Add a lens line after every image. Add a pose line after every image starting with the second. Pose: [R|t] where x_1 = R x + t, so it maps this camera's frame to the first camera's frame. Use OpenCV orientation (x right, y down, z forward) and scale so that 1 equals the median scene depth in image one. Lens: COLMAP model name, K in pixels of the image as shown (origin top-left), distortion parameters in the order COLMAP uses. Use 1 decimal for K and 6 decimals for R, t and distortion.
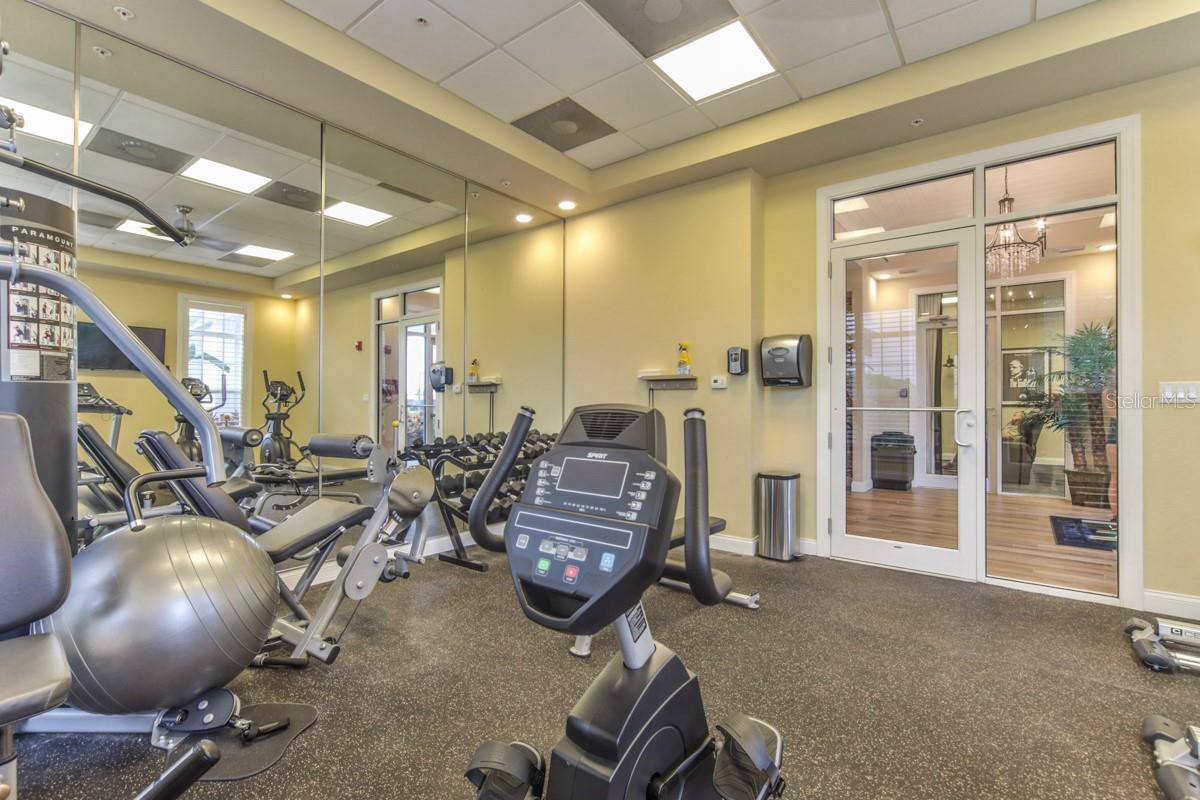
lens RADIAL K [[534.3, 0, 604.1], [0, 534.3, 403.4], [0, 0, 1]] dist [0.002296, 0.000343]
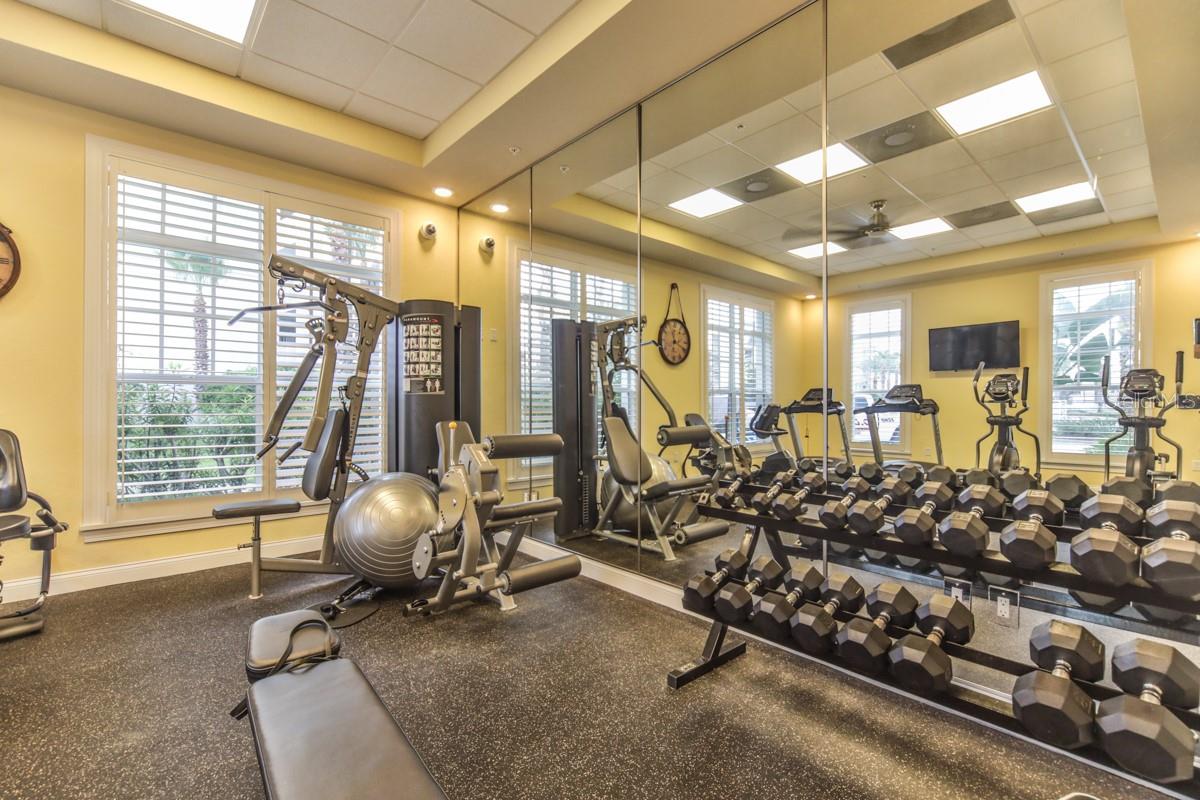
lens RADIAL K [[534.3, 0, 598.4], [0, 534.3, 409.1], [0, 0, 1]] dist [0.002296, 0.000343]
pose [[-0.171972, 0.002815, -0.985098, 0.261218], [0.004803, 0.999986, 0.002019, 0.005837], [0.985090, -0.004384, -0.171983, 0.664611]]
